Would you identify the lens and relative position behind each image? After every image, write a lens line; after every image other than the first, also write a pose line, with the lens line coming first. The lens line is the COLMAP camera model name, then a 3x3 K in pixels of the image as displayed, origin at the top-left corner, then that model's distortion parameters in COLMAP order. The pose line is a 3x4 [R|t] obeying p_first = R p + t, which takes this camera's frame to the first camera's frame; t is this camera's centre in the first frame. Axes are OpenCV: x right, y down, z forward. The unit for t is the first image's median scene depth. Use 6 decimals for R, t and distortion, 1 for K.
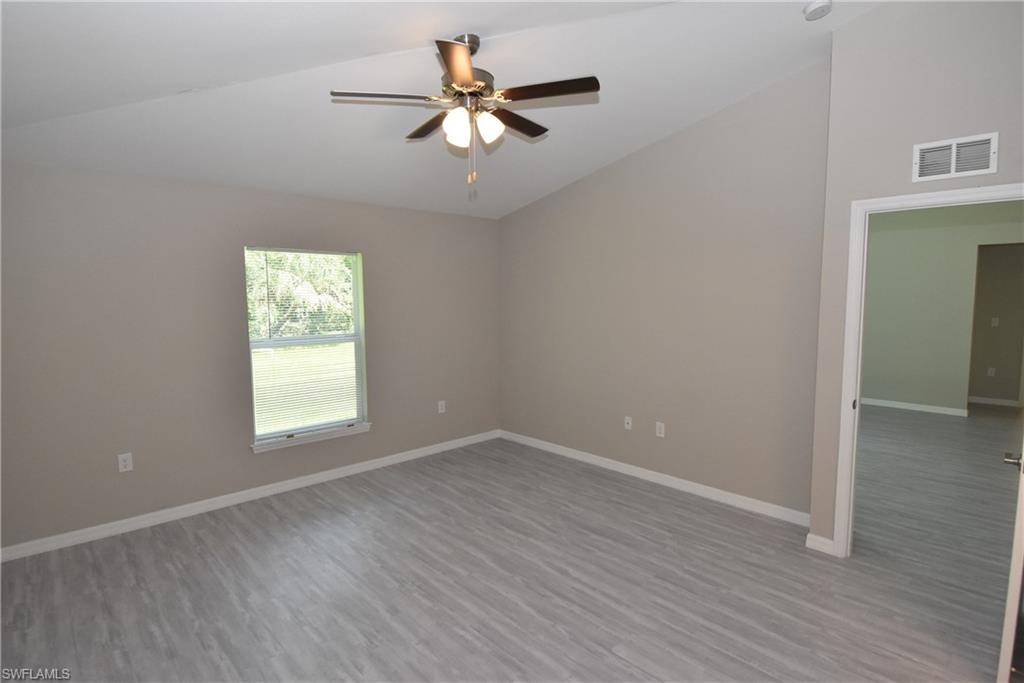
lens RADIAL K [[524.5, 0, 513.0], [0, 524.5, 339.0], [0, 0, 1]] dist [-0.021785, -0.000407]
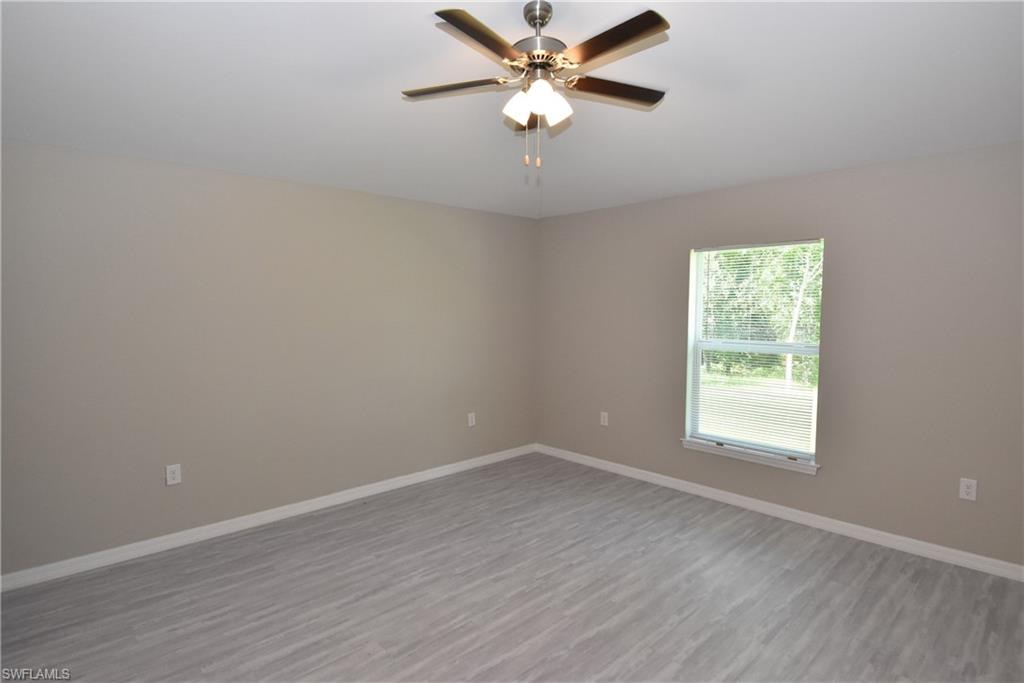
lens RADIAL K [[538.5, 0, 511.8], [0, 538.5, 344.5], [0, 0, 1]] dist [0.033367, -0.045228]
pose [[-0.008846, 0.080578, -0.996709, 0.652885], [-0.079329, 0.993550, 0.081026, -0.051603], [0.996809, 0.079785, -0.002397, 0.738973]]
